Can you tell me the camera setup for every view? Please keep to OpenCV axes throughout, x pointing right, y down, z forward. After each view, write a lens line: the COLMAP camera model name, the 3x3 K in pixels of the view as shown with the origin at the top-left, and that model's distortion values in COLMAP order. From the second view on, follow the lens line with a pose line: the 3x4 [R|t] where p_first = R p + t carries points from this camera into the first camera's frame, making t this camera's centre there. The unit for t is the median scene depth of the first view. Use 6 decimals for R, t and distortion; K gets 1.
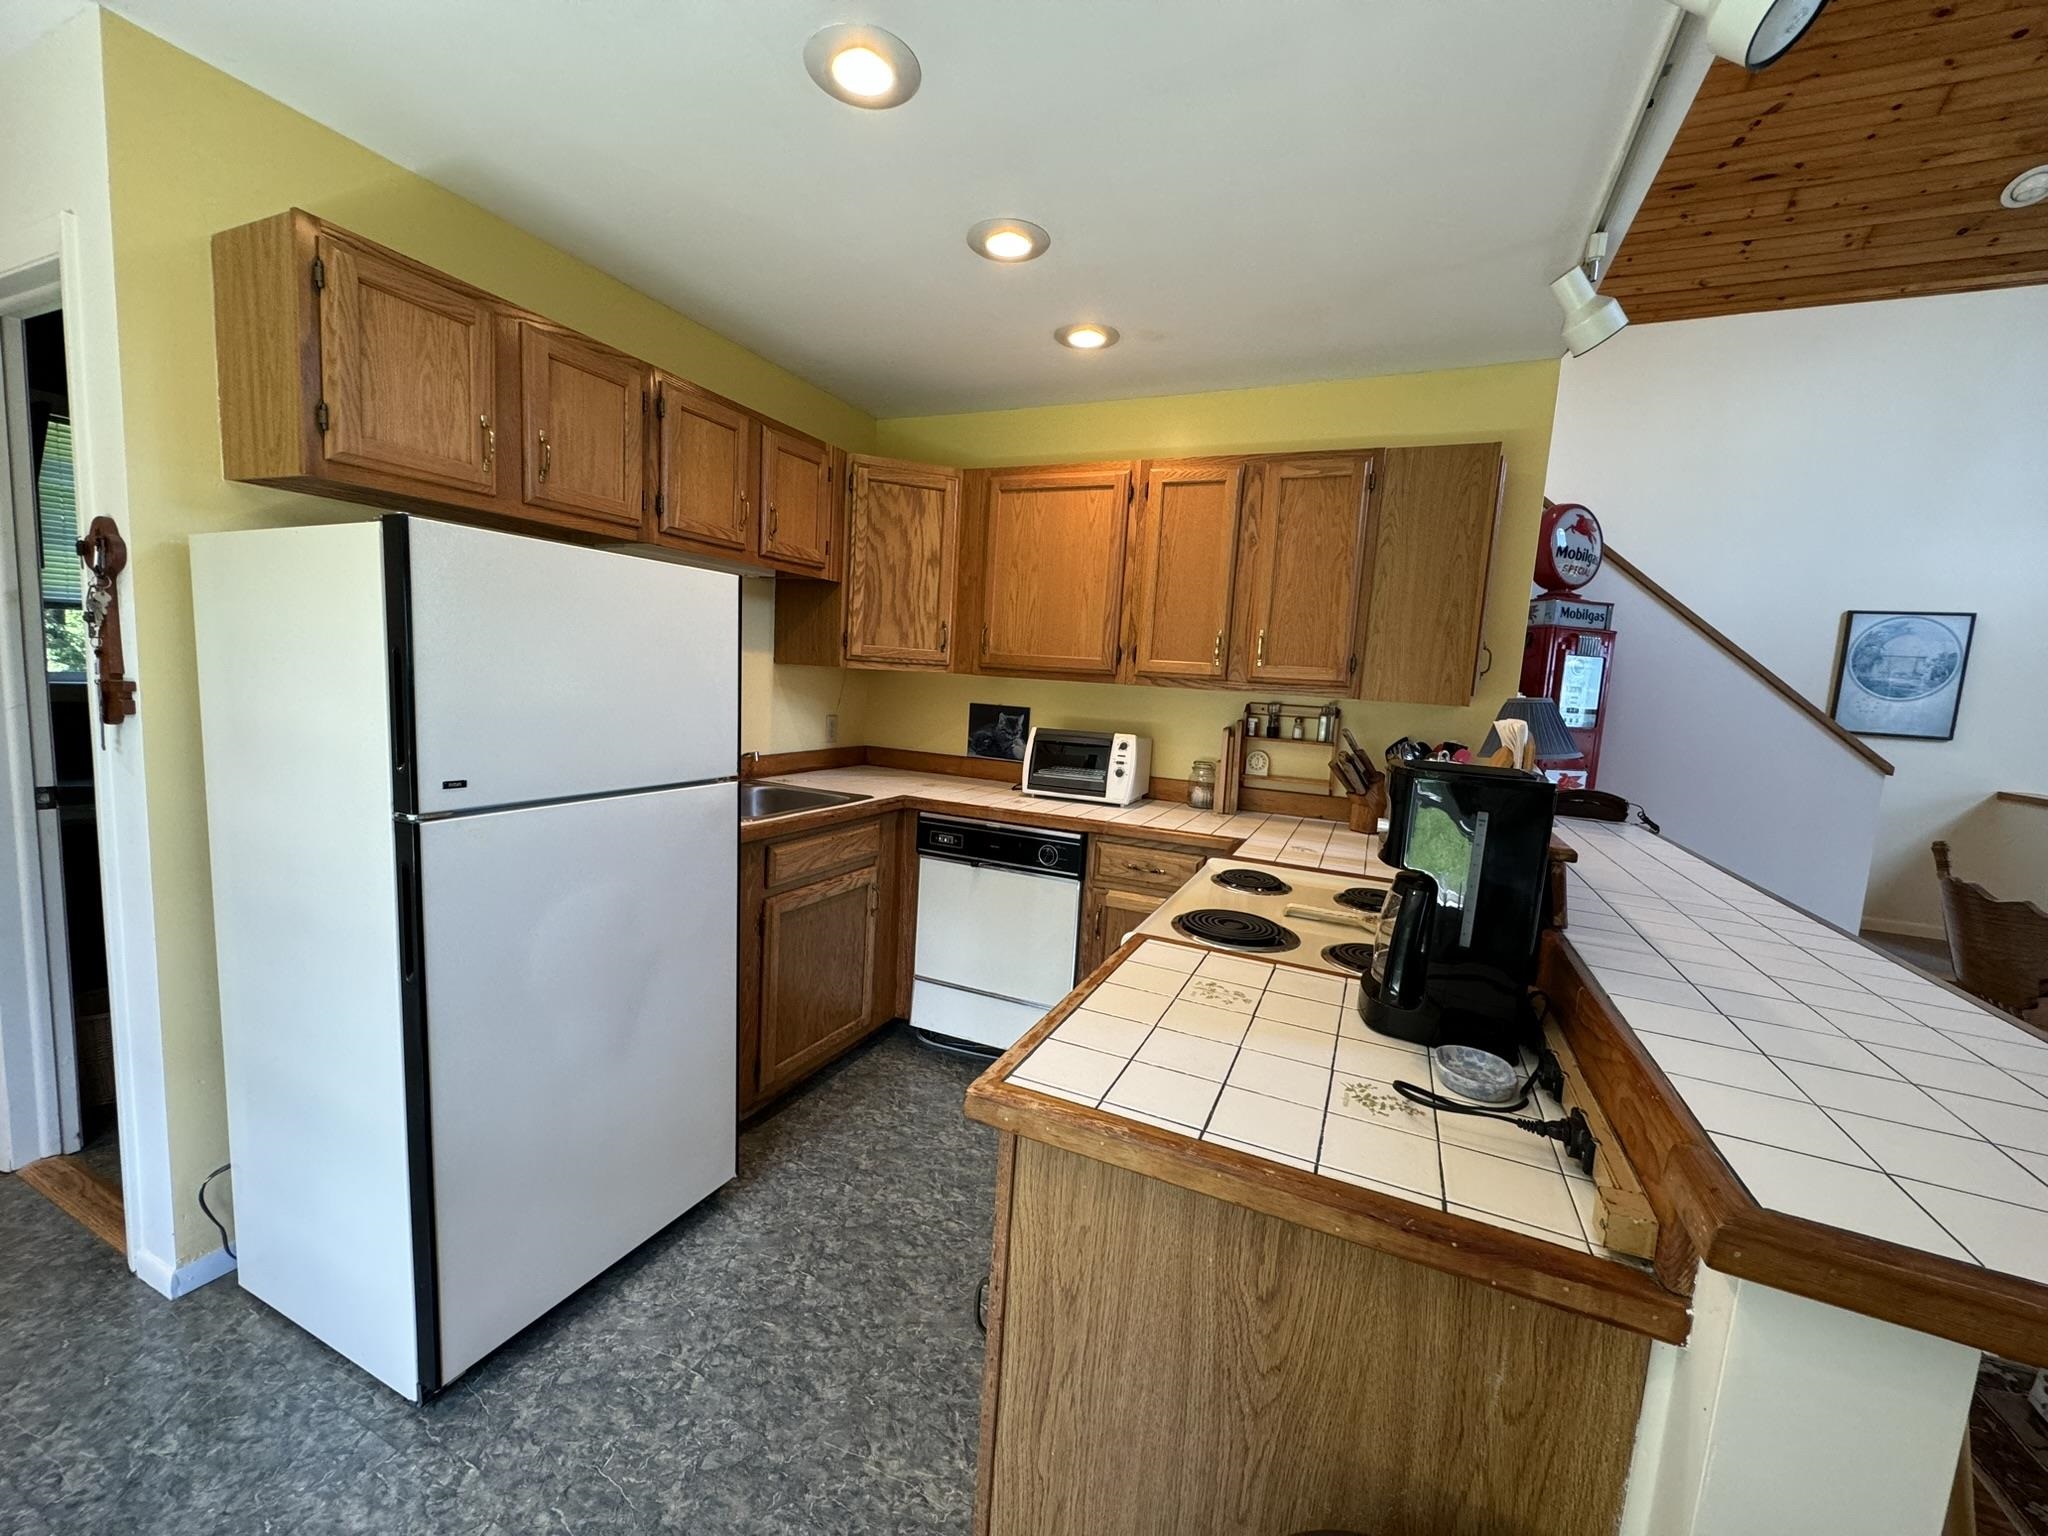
lens RADIAL K [[816.0, 0, 1019.3], [0, 816.0, 762.8], [0, 0, 1]] dist [-0.004397, 0.000878]
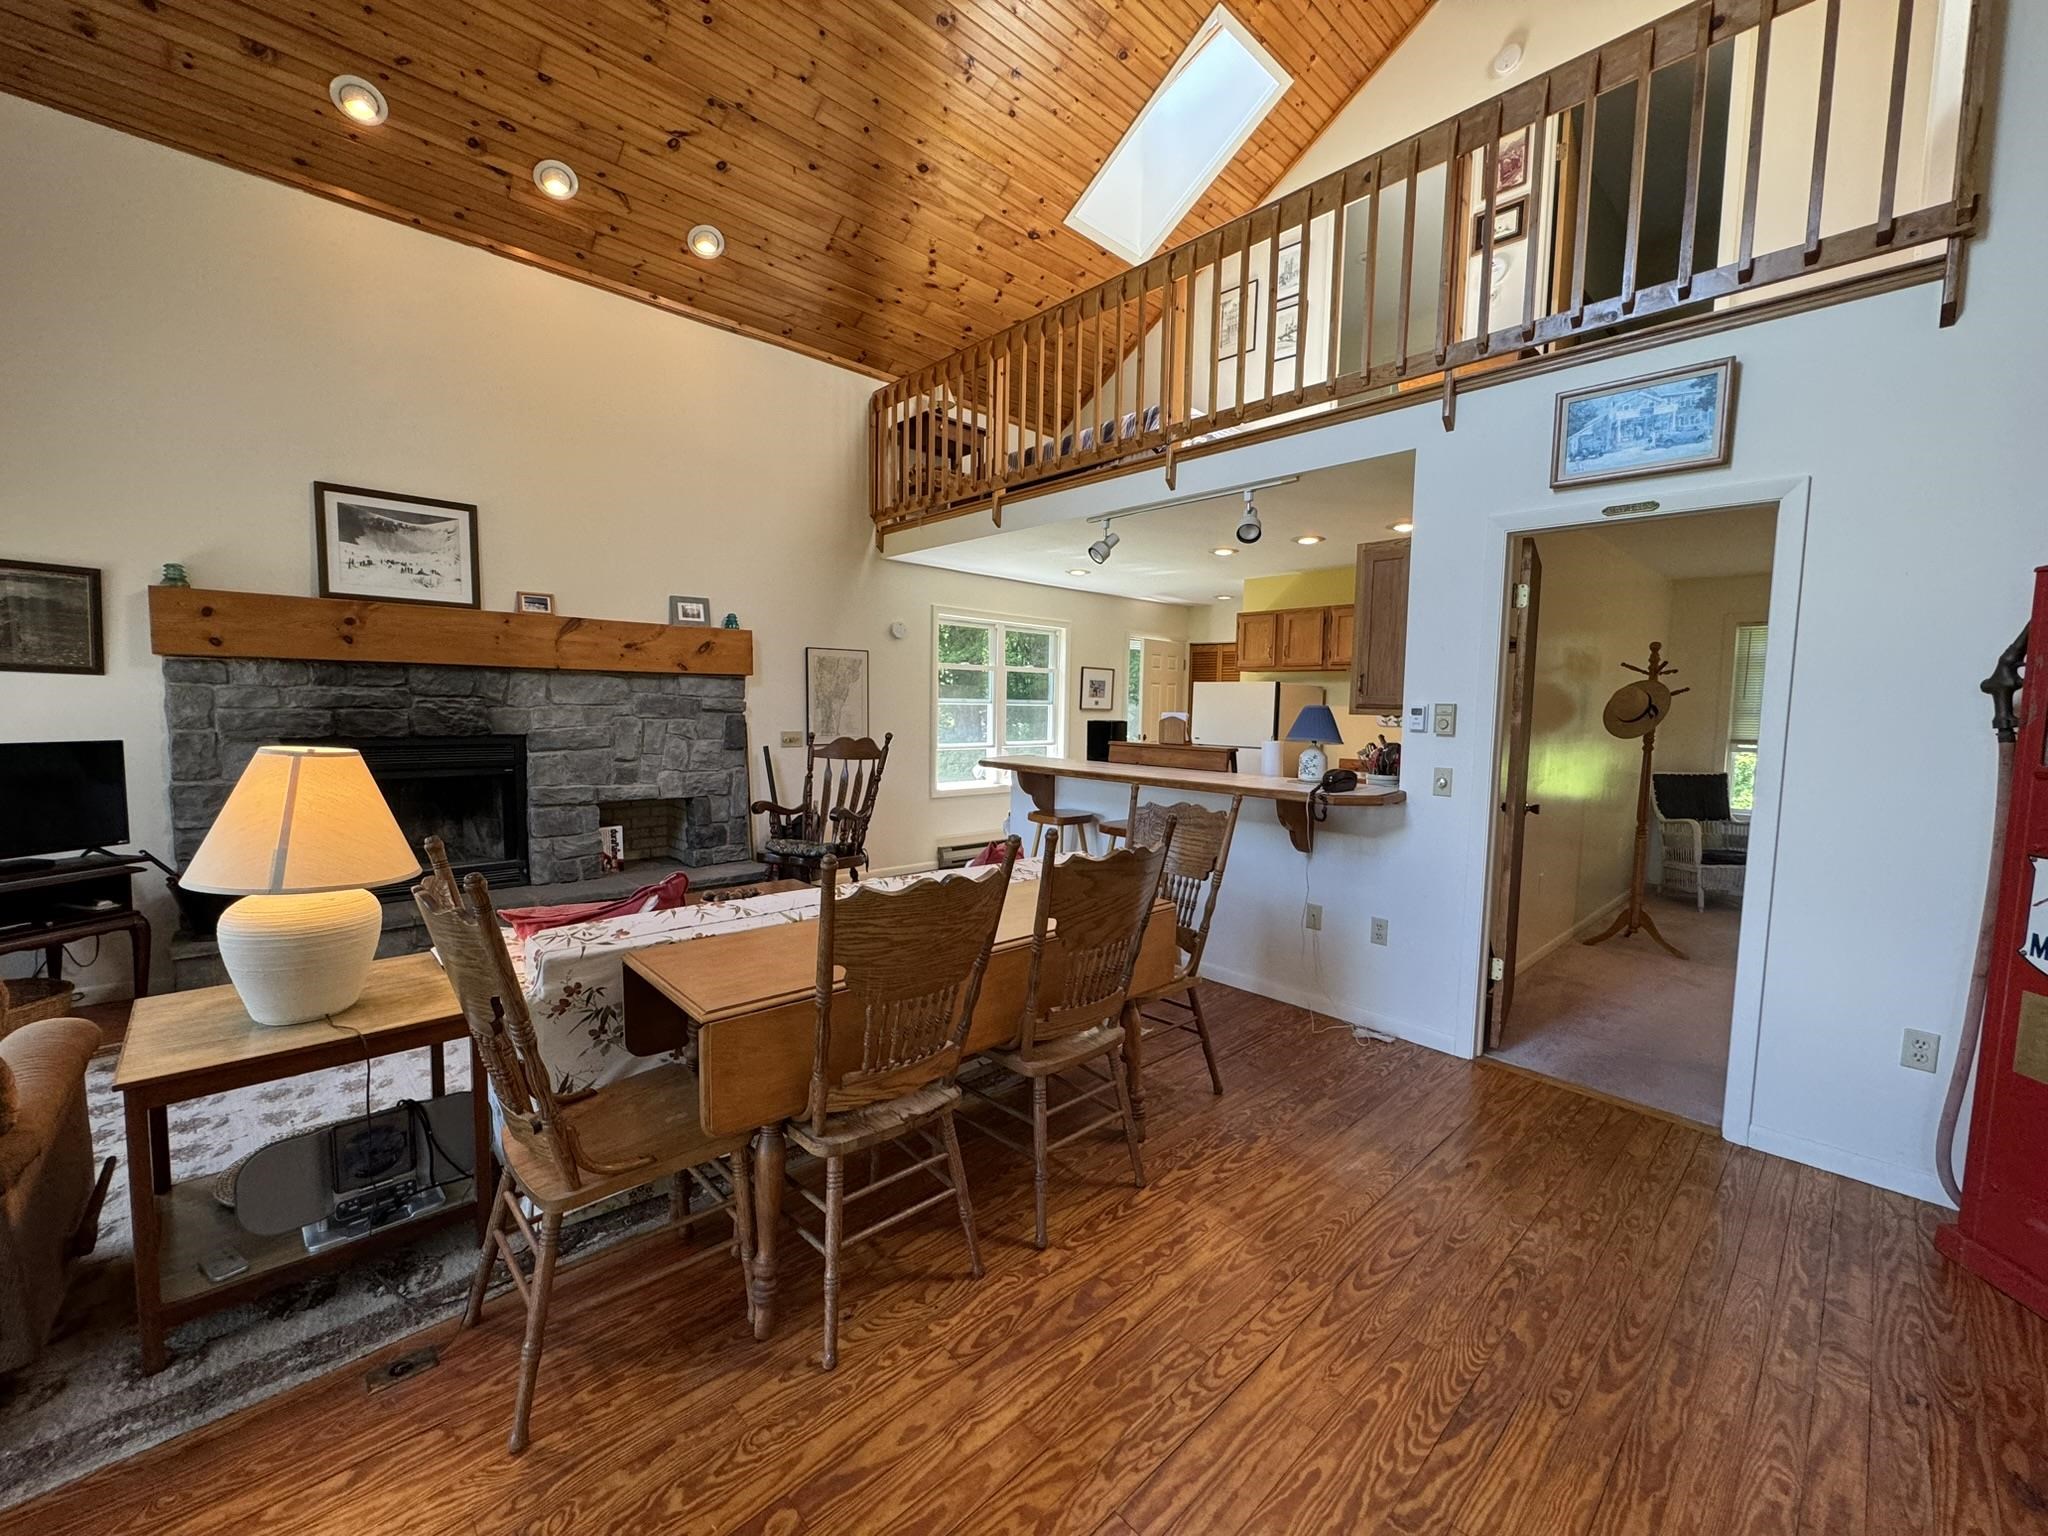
lens RADIAL K [[816.0, 0, 1024.5], [0, 816.0, 768.5], [0, 0, 1]] dist [-0.004397, 0.000878]
pose [[-0.375930, 0.008175, -0.926612, 2.698050], [-0.143110, 0.987452, 0.066772, 0.020200], [0.915531, 0.157709, -0.370043, 1.258618]]
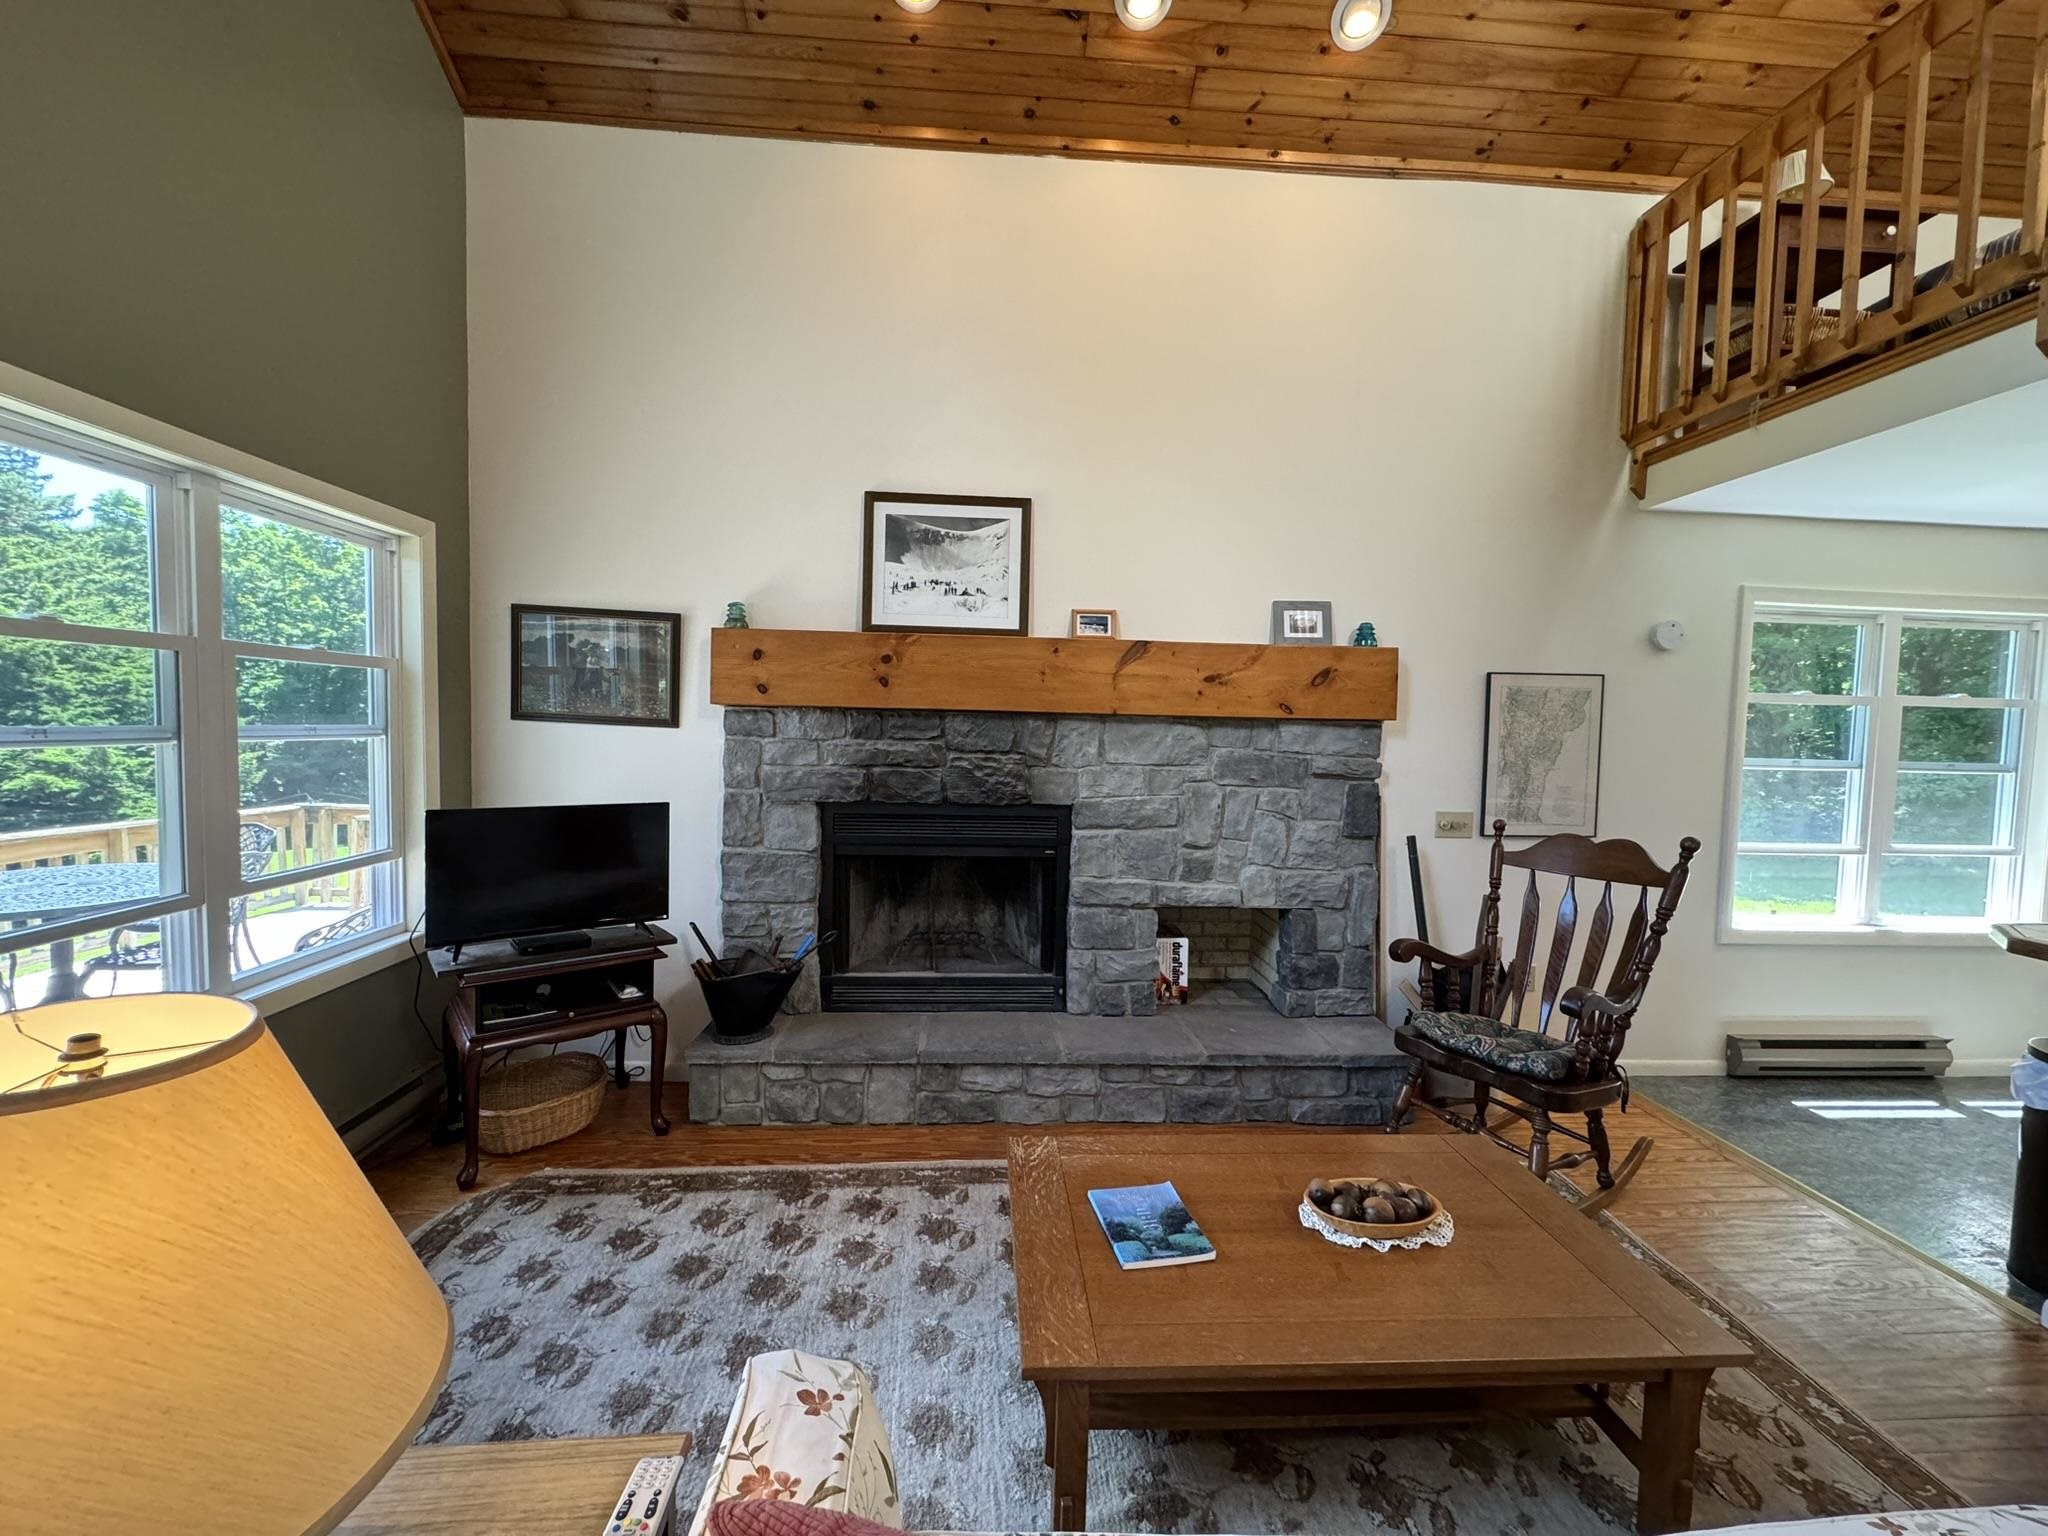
lens RADIAL K [[816.0, 0, 1022.2], [0, 816.0, 766.2], [0, 0, 1]] dist [-0.004397, 0.000878]
pose [[-0.879472, -0.057085, -0.472516, 1.969471], [-0.128359, 0.984444, 0.119977, 0.014997], [0.458316, 0.166168, -0.873118, 0.493195]]
